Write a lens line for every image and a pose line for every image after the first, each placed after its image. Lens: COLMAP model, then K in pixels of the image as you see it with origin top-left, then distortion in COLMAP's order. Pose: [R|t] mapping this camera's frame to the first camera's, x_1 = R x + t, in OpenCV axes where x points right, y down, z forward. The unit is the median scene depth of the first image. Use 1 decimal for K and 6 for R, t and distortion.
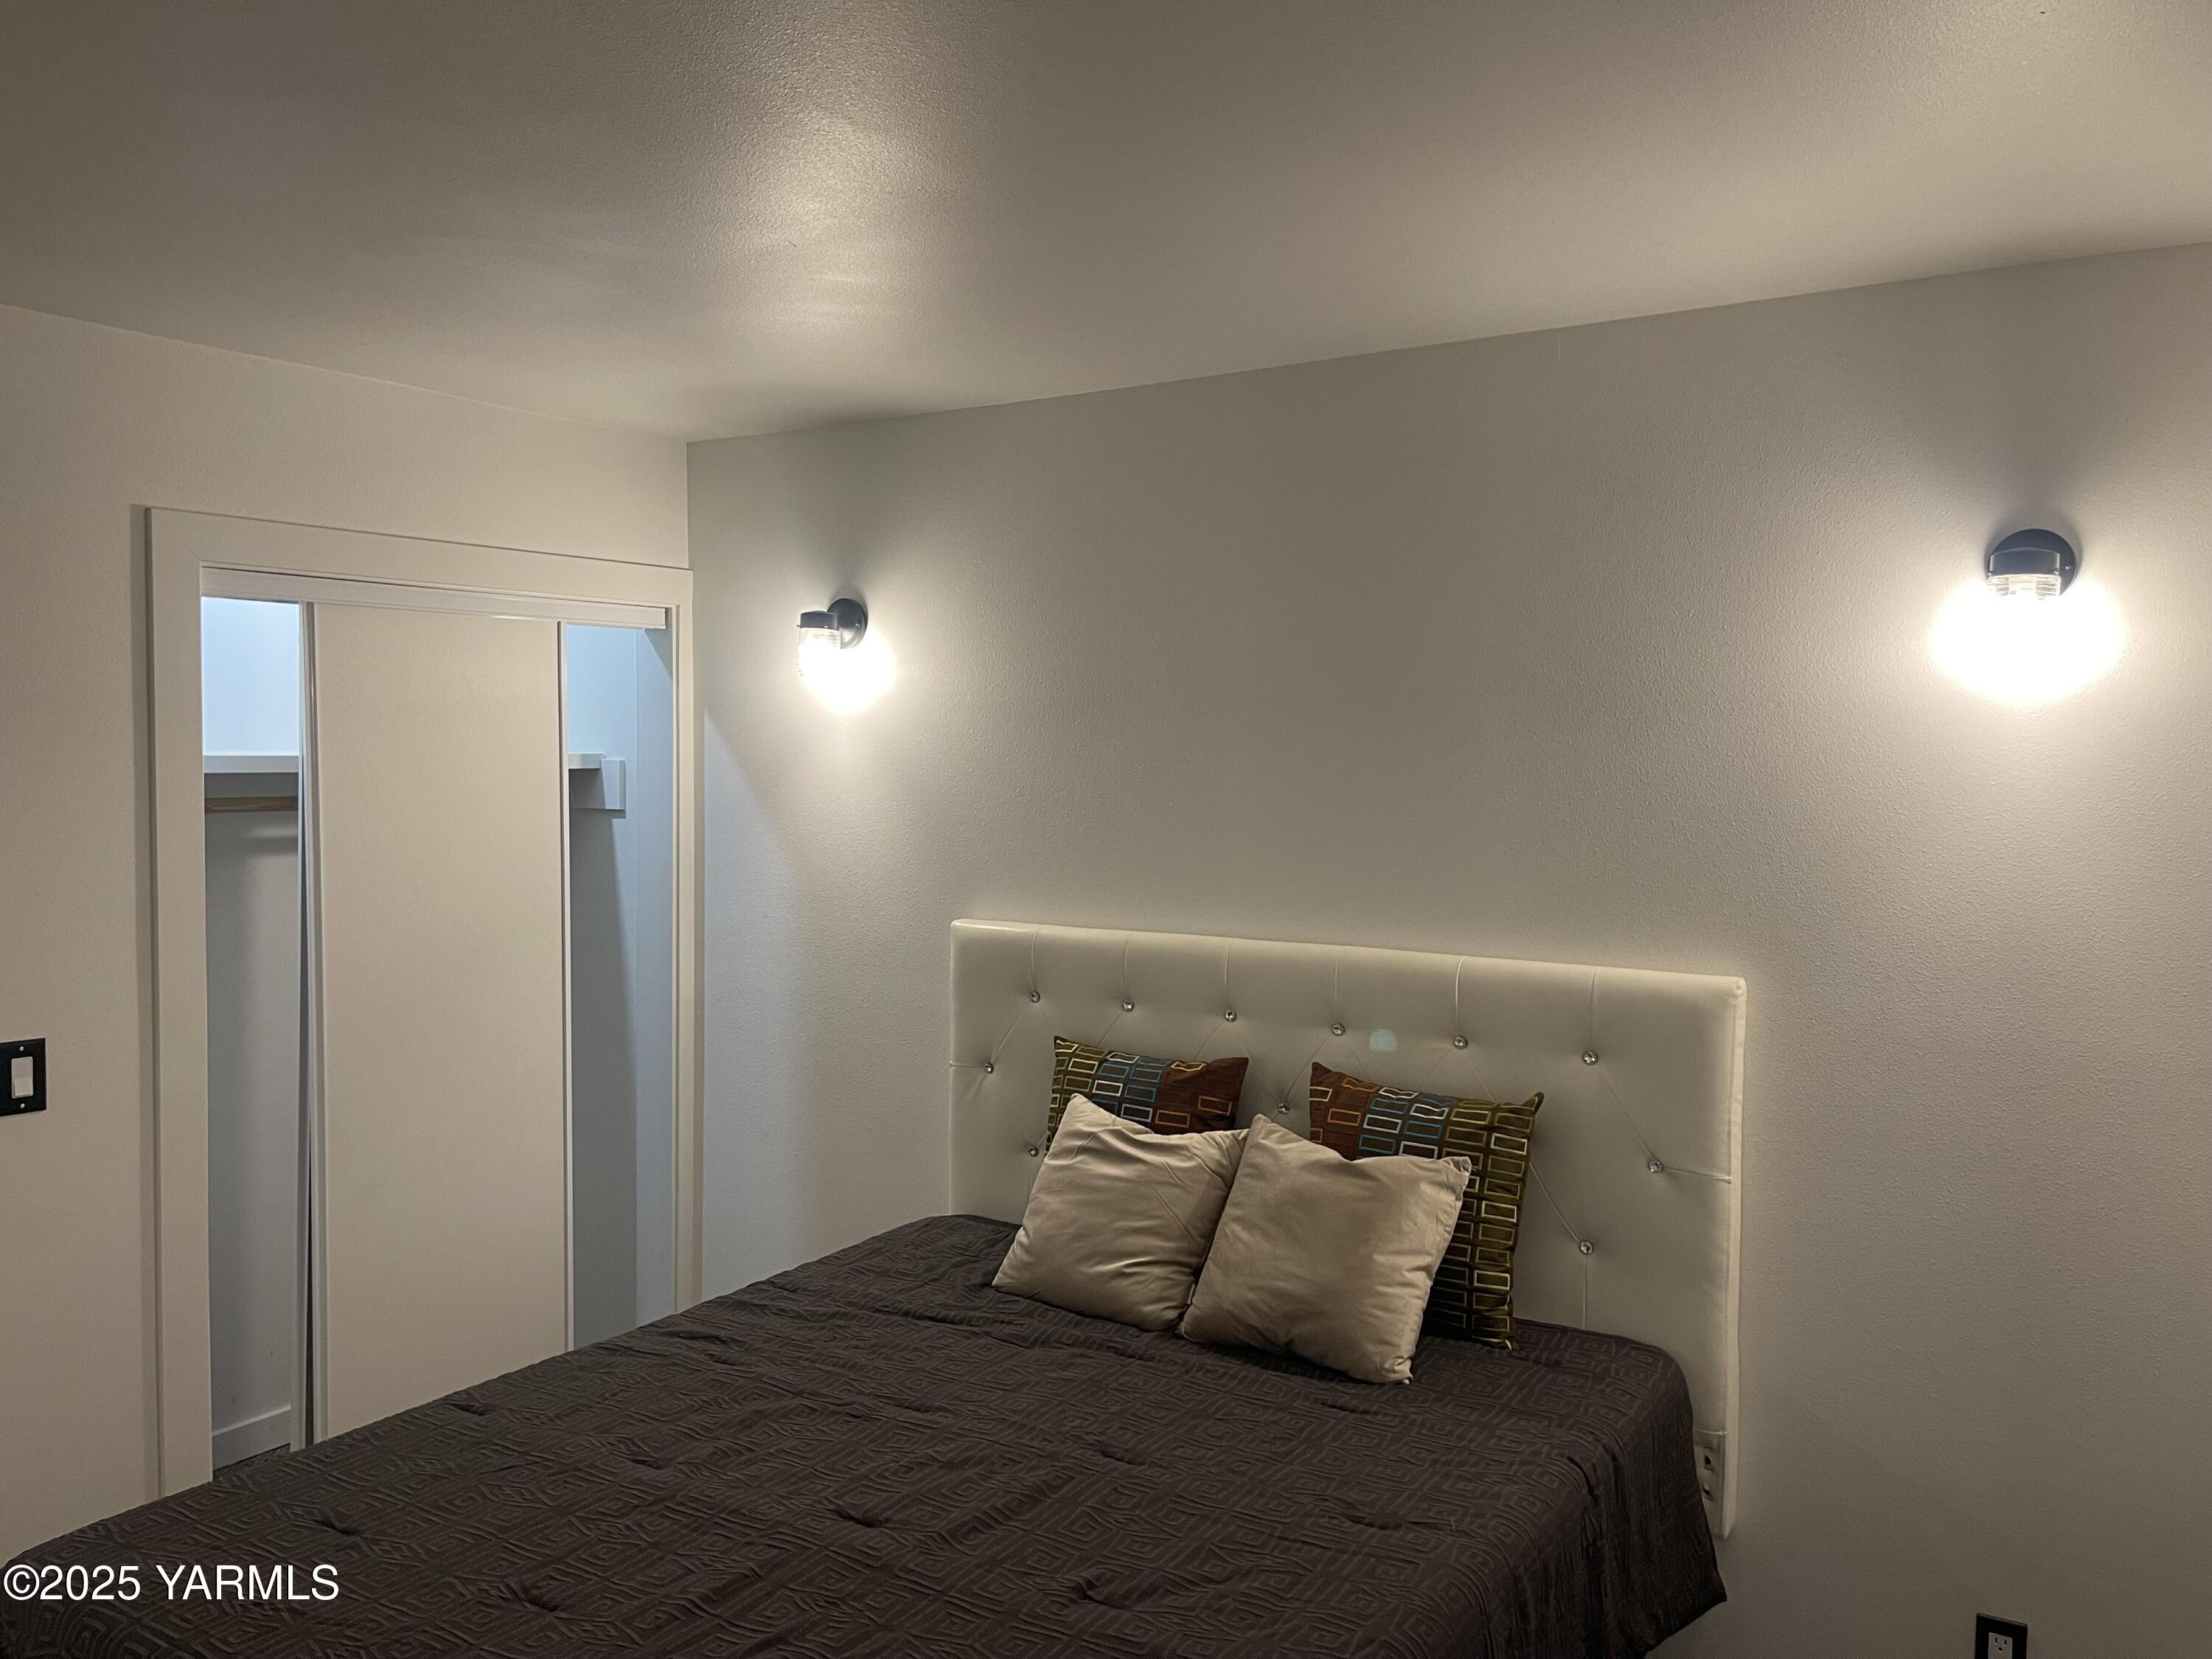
lens RADIAL K [[1663.1, 0, 1116.9], [0, 1663.1, 816.6], [0, 0, 1]] dist [0.062447, -0.085471]
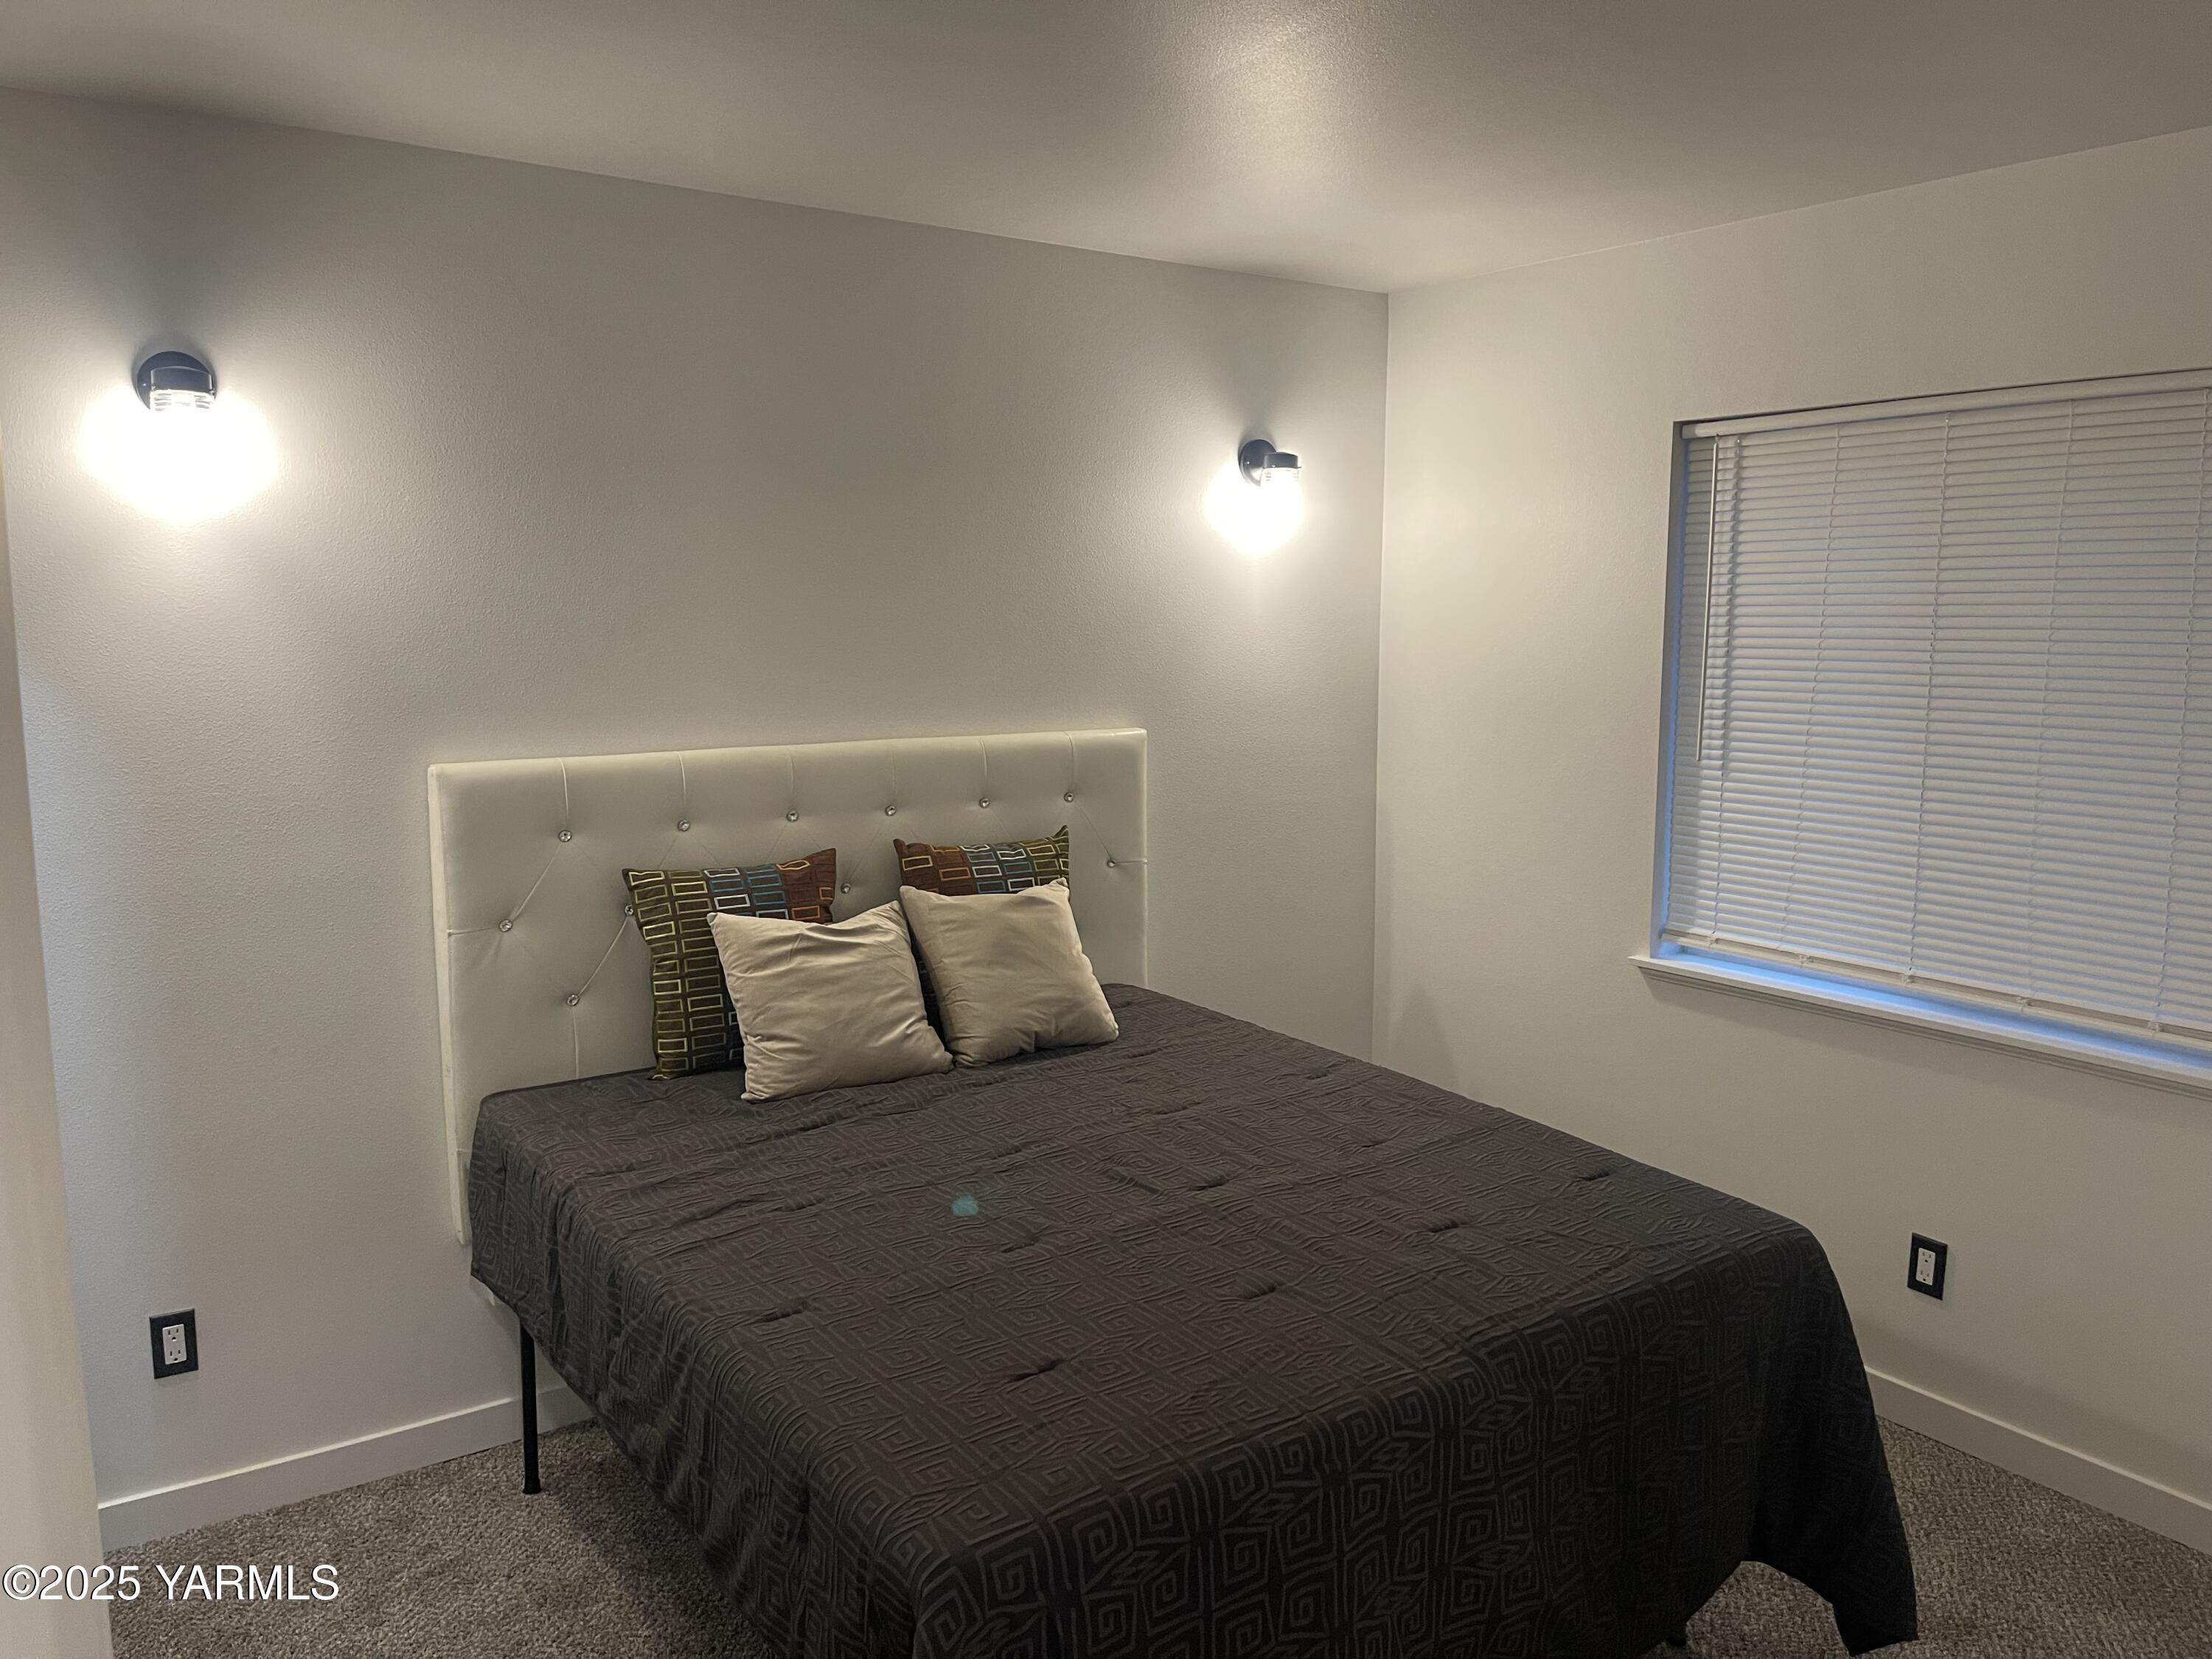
lens RADIAL K [[1663.1, 0, 1121.5], [0, 1663.1, 844.9], [0, 0, 1]] dist [0.062447, -0.085471]
pose [[0.357246, -0.143166, 0.922973, -0.946998], [0.031349, 0.989464, 0.141346, -0.009535], [-0.933484, -0.021561, 0.357970, 0.451764]]
